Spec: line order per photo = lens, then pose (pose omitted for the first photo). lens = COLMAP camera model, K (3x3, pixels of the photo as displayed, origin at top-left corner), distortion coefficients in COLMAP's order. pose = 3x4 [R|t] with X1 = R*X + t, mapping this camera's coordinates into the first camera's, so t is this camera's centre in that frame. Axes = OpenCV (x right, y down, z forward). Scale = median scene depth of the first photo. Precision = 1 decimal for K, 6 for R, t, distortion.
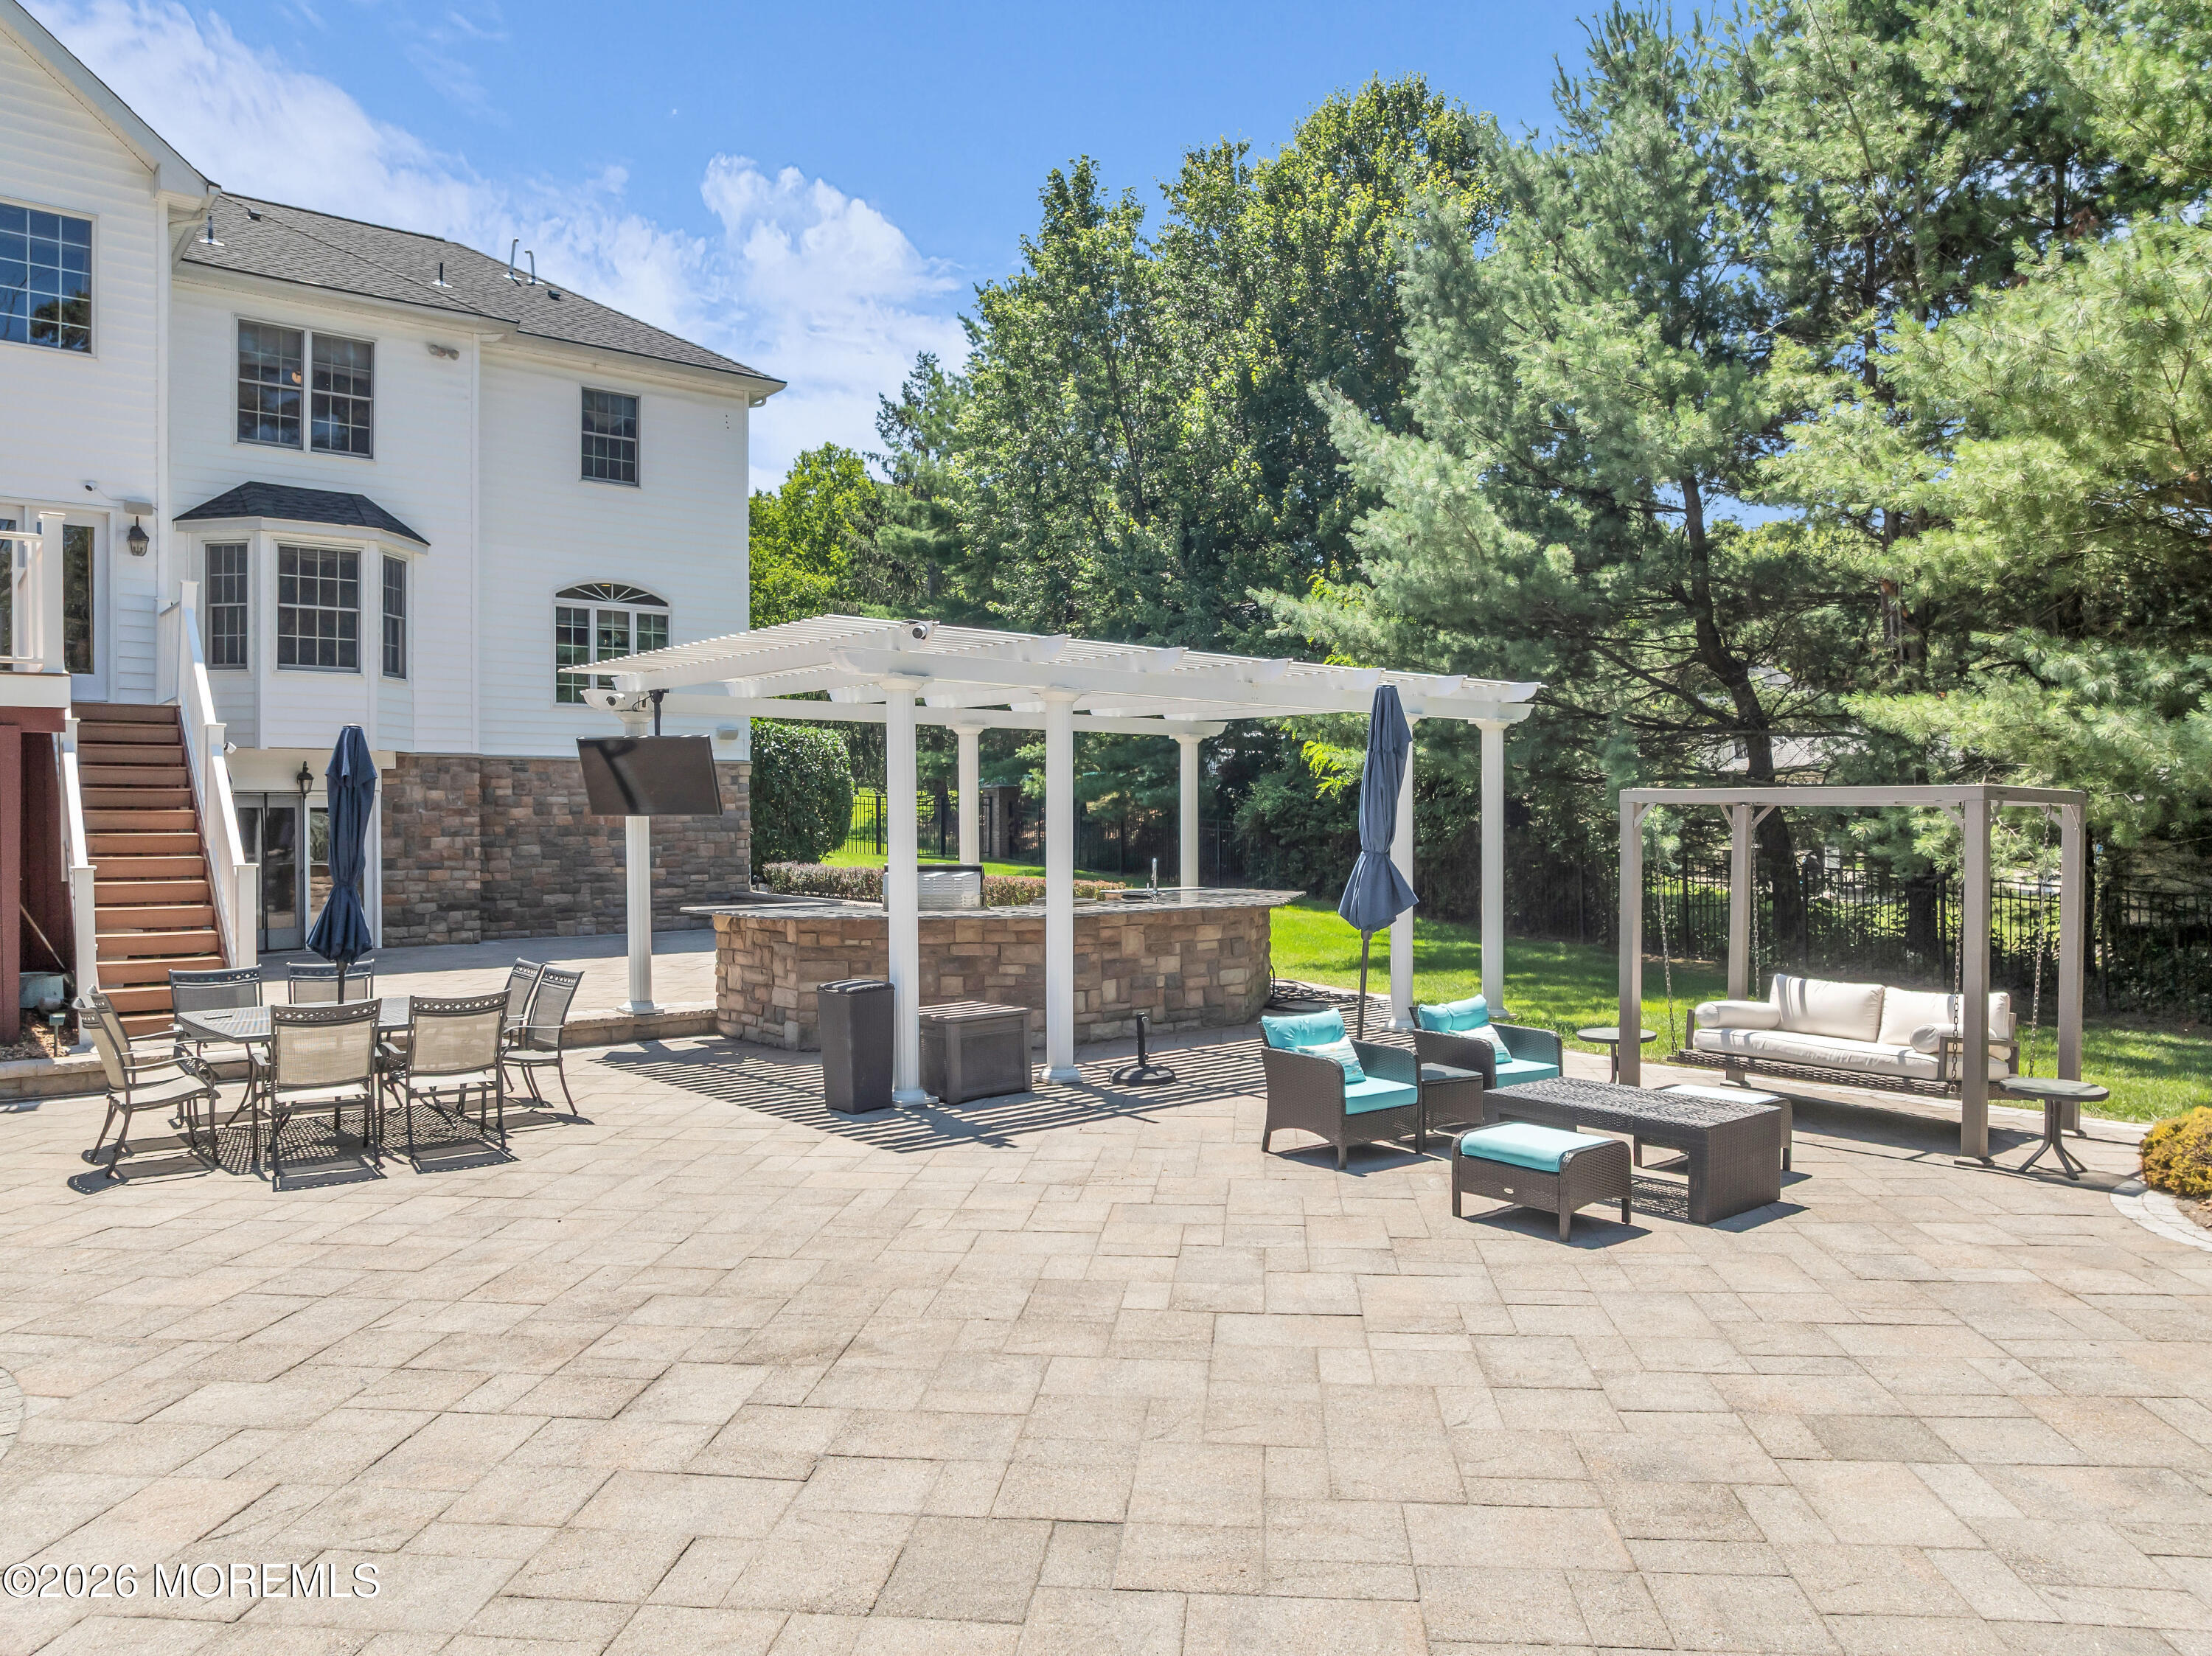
lens RADIAL K [[1567.5, 0, 1108.6], [0, 1567.5, 821.9], [0, 0, 1]] dist [-0.036961, -0.008296]
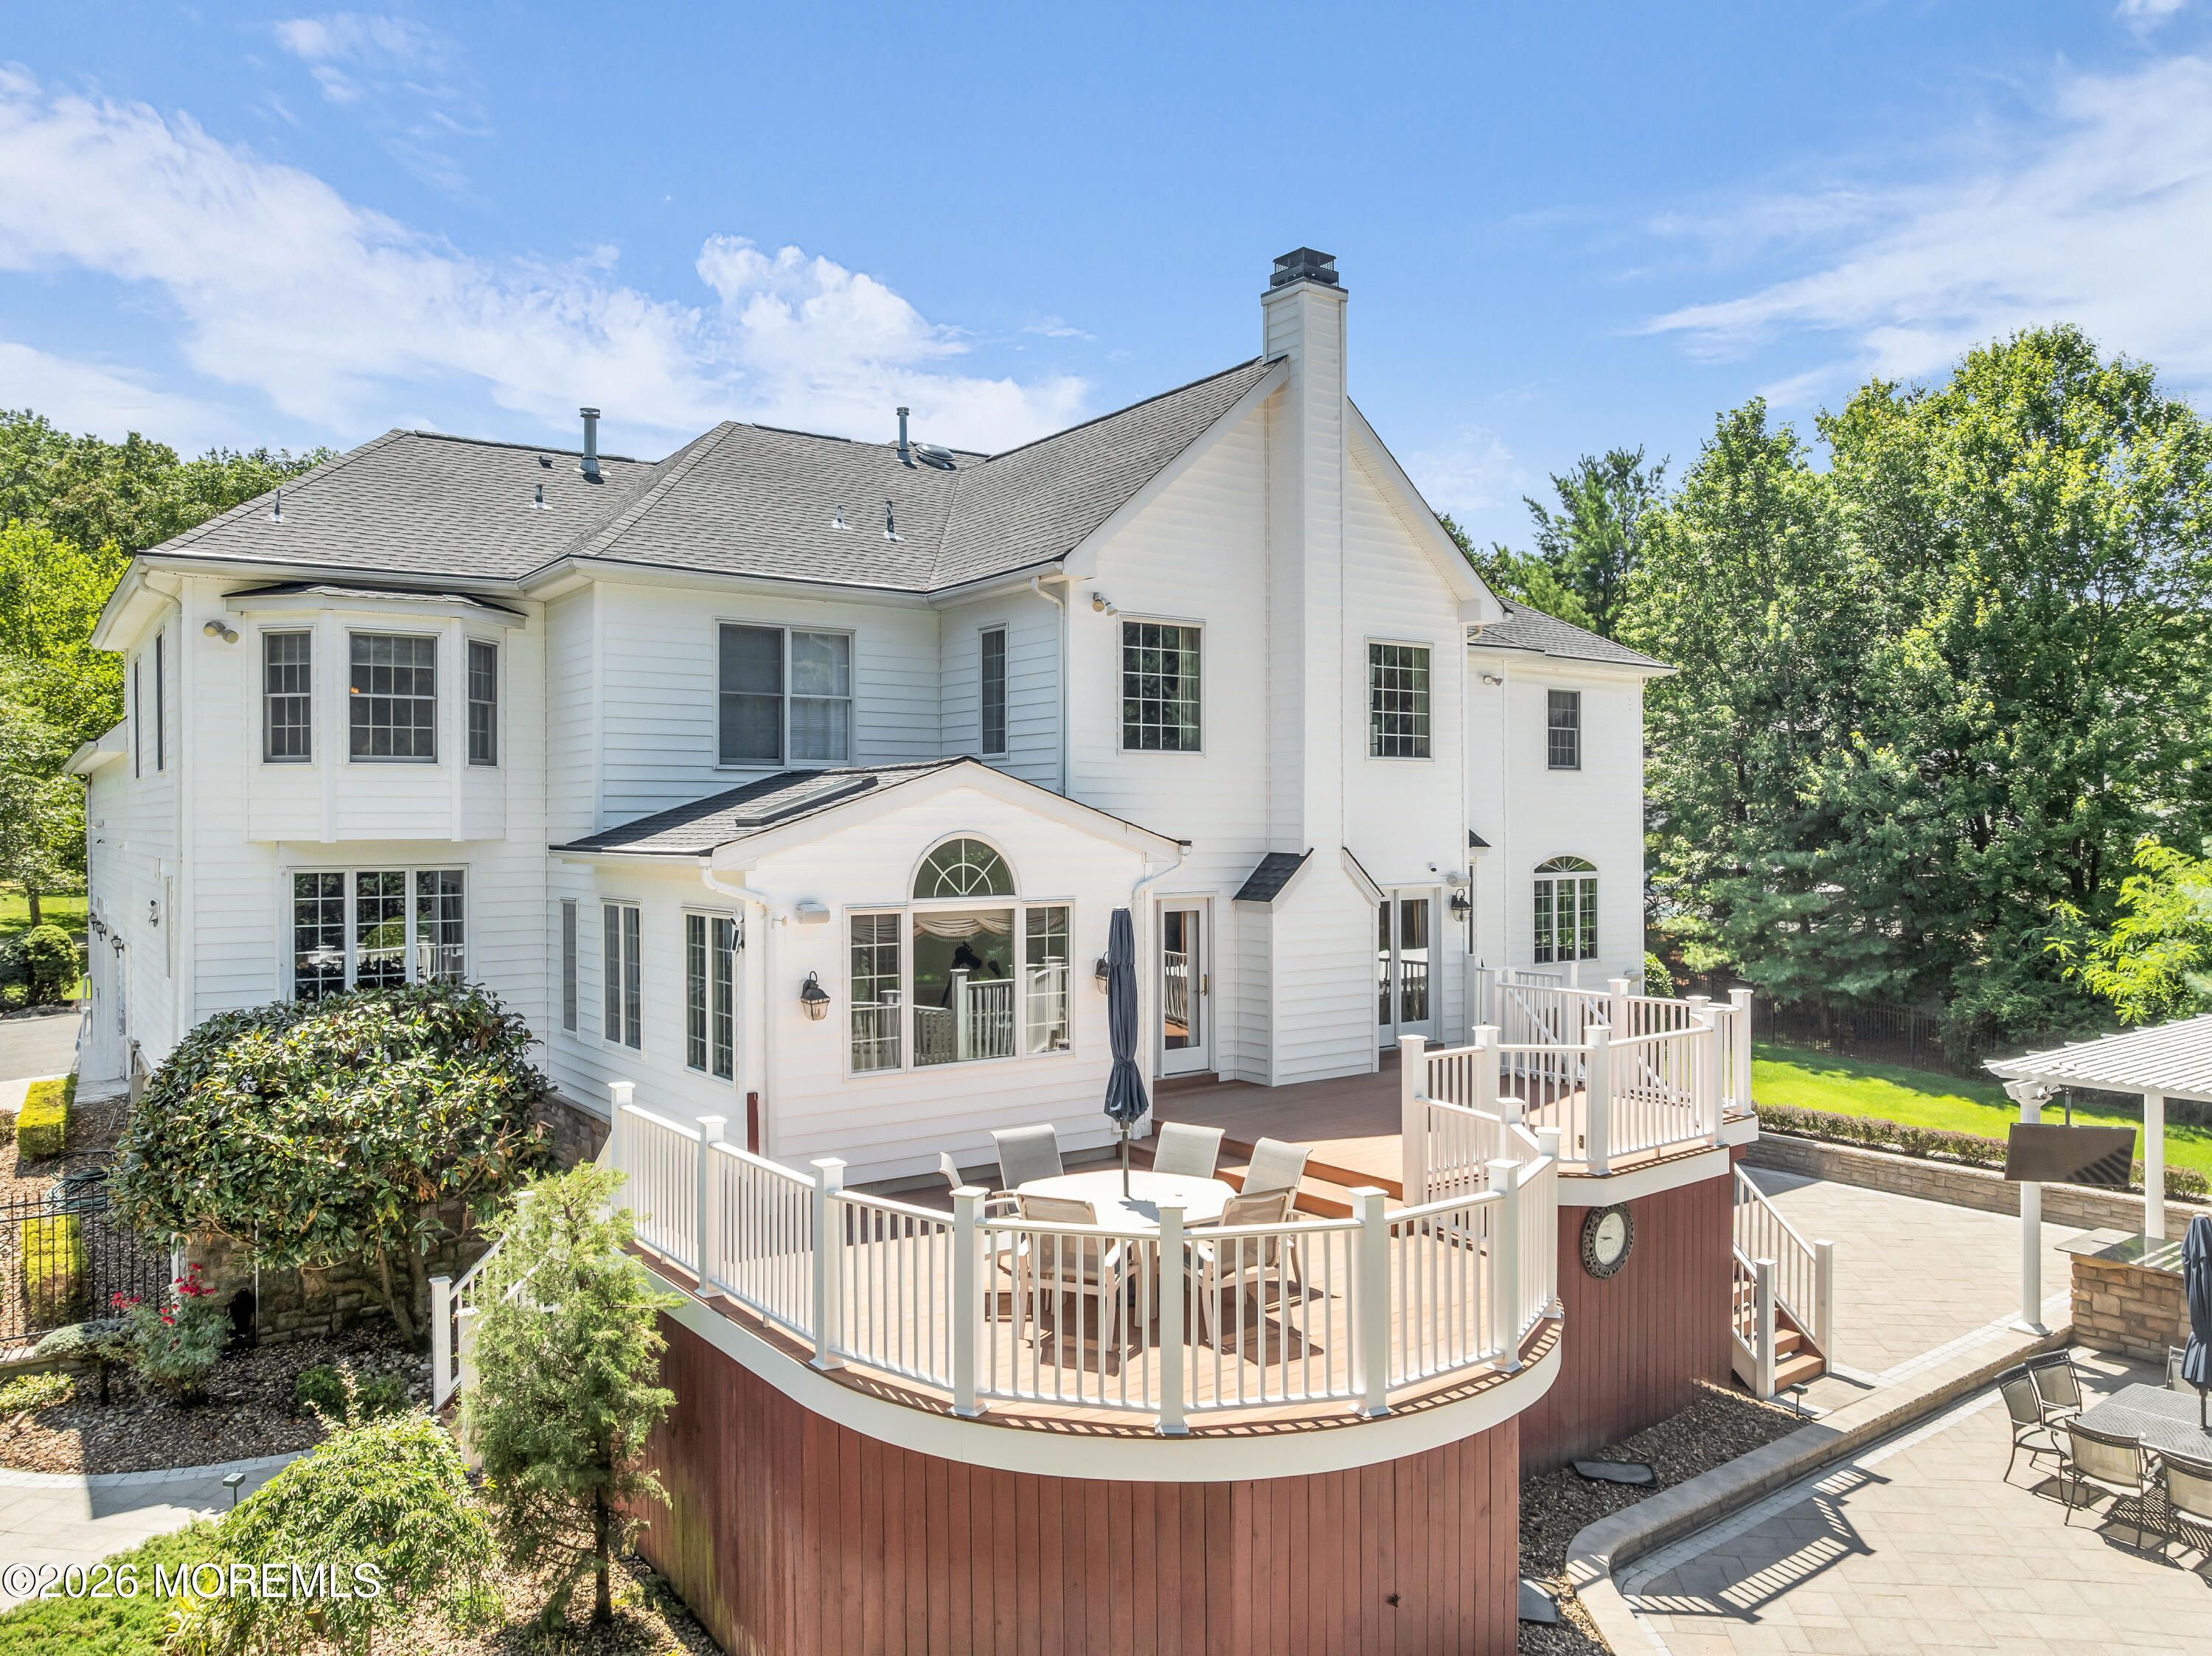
lens RADIAL K [[1559.2, 0, 1106.0], [0, 1559.2, 828.0], [0, 0, 1]] dist [-0.037818, 0.006007]
pose [[0.998680, -0.000602, -0.051354, -0.676234], [0.000714, 0.999997, 0.002165, -0.198962], [0.051353, -0.002199, 0.998678, -0.193548]]
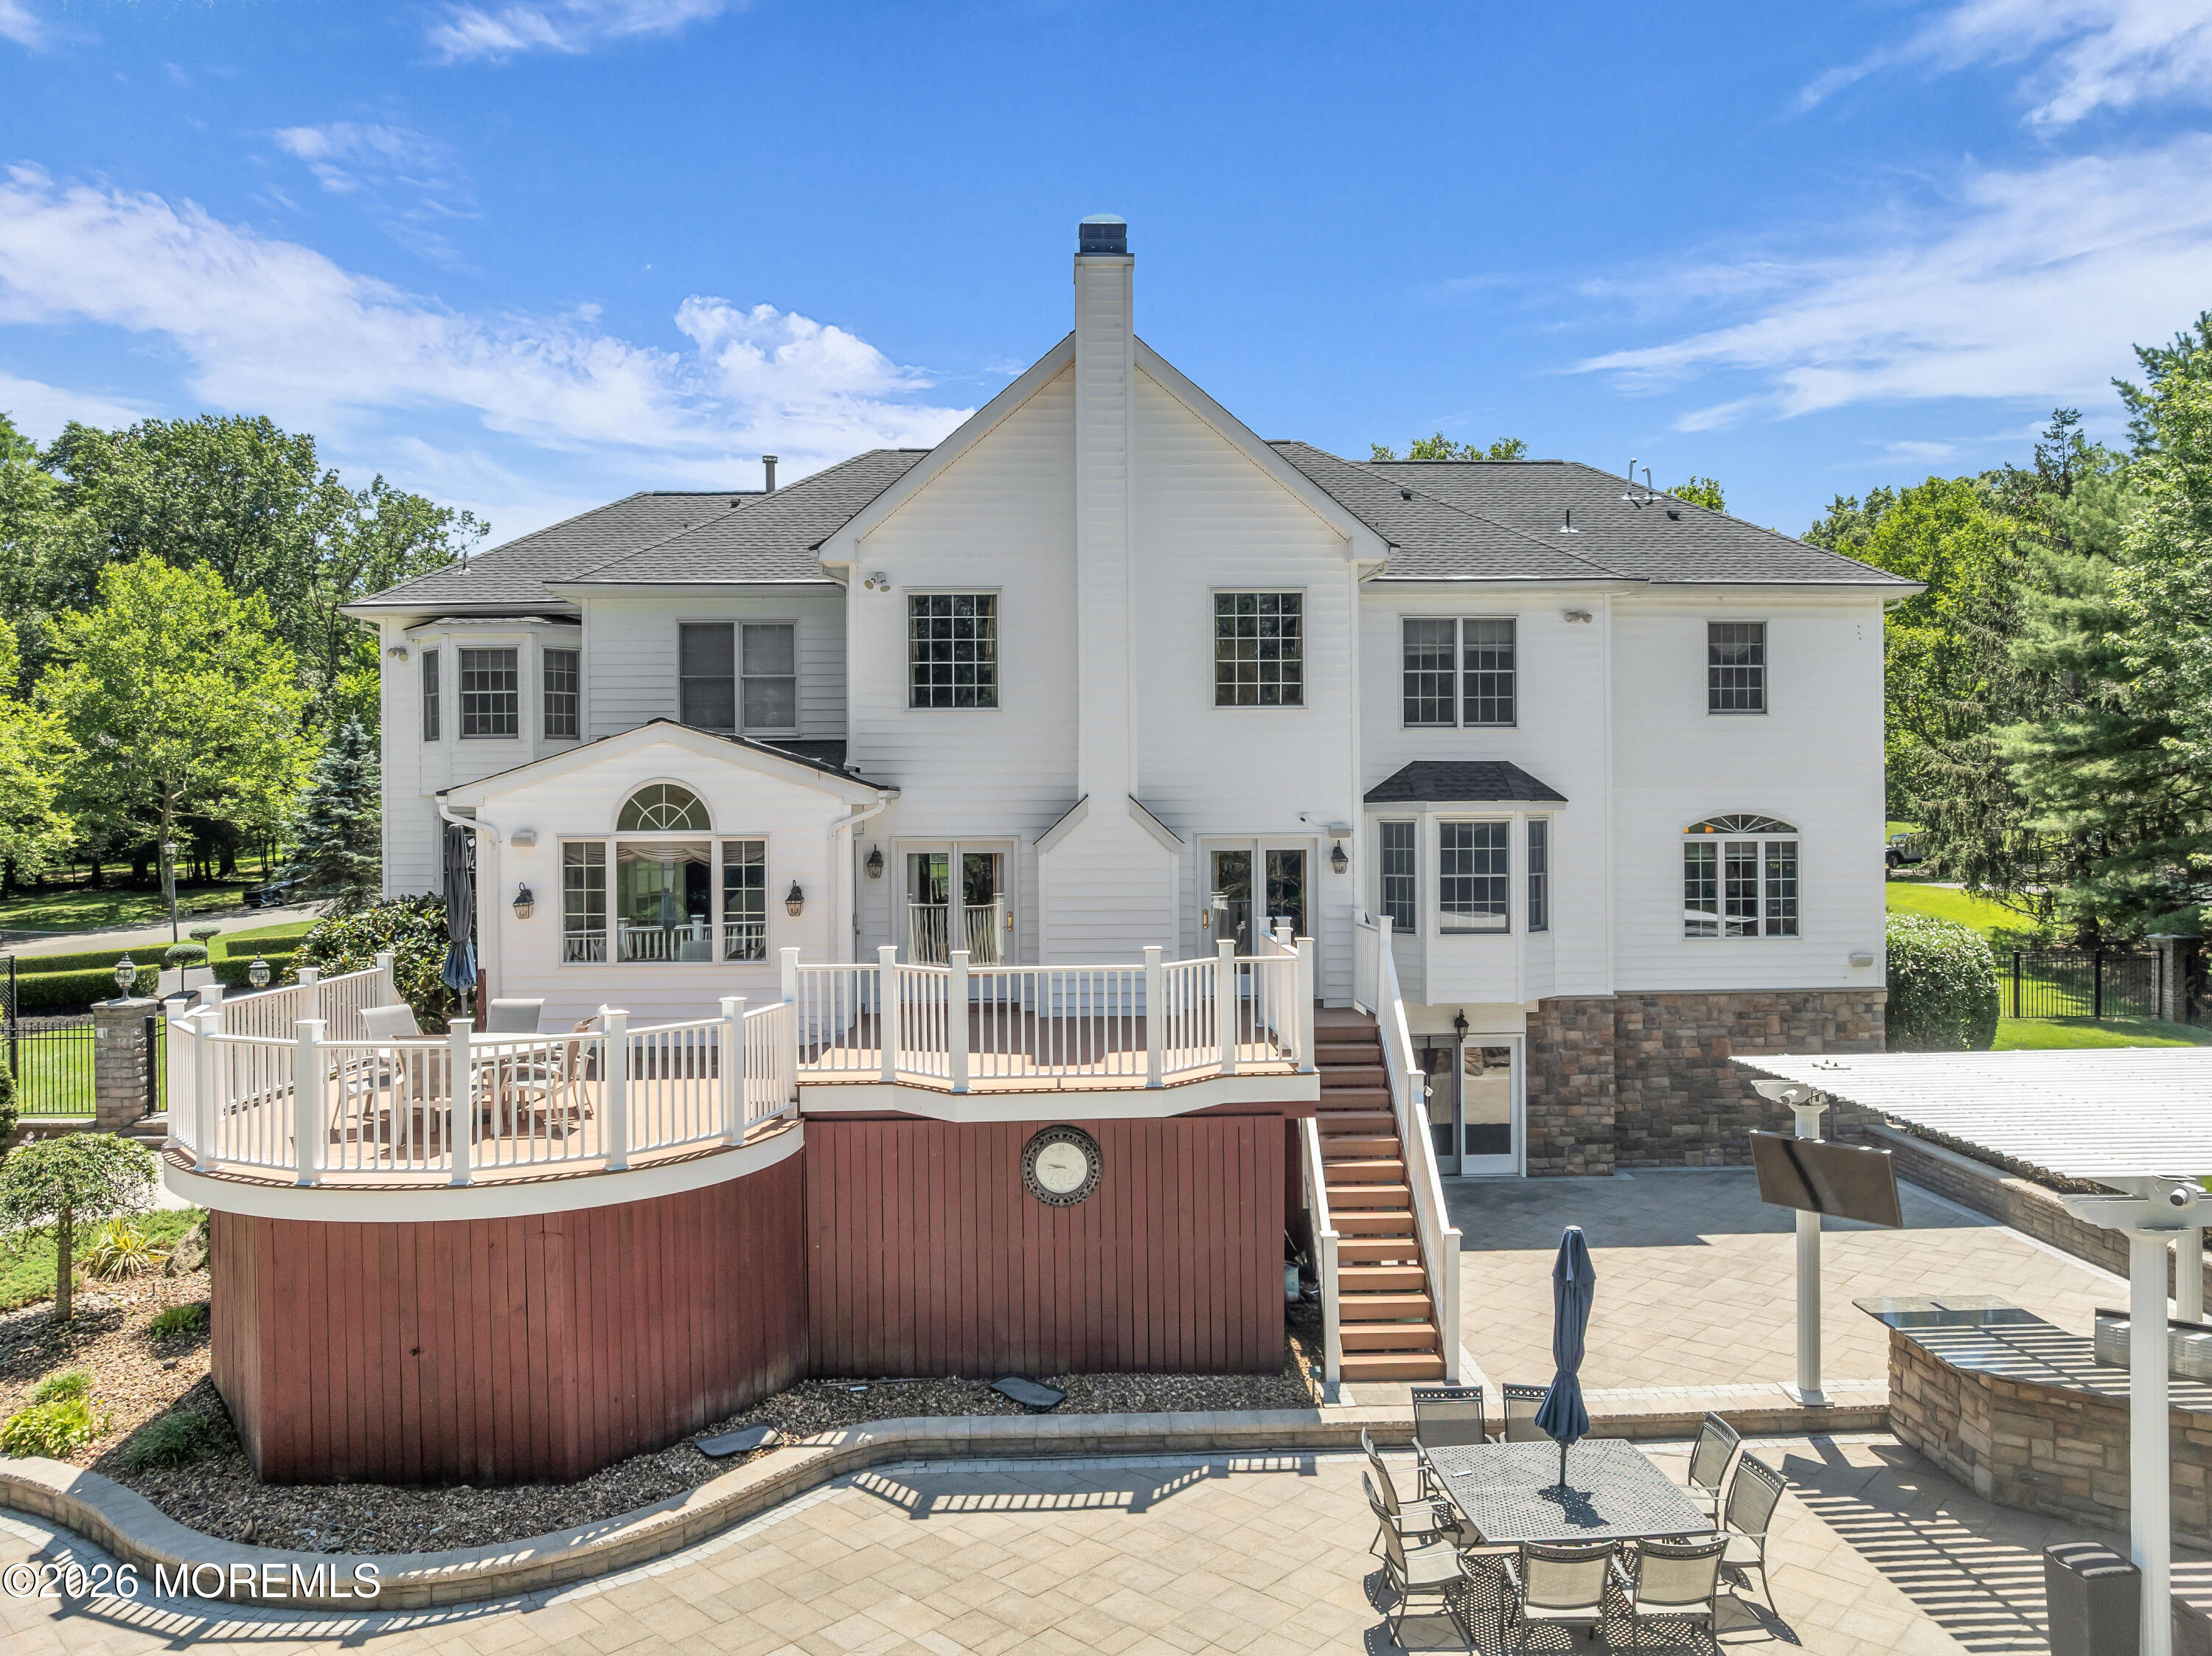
lens RADIAL K [[1567.5, 0, 1108.6], [0, 1567.5, 821.9], [0, 0, 1]] dist [-0.036961, -0.008296]
pose [[0.792264, -0.001085, -0.610178, -0.034370], [0.004471, 0.999982, 0.004026, -0.173374], [0.610163, -0.005918, 0.792254, -0.038796]]
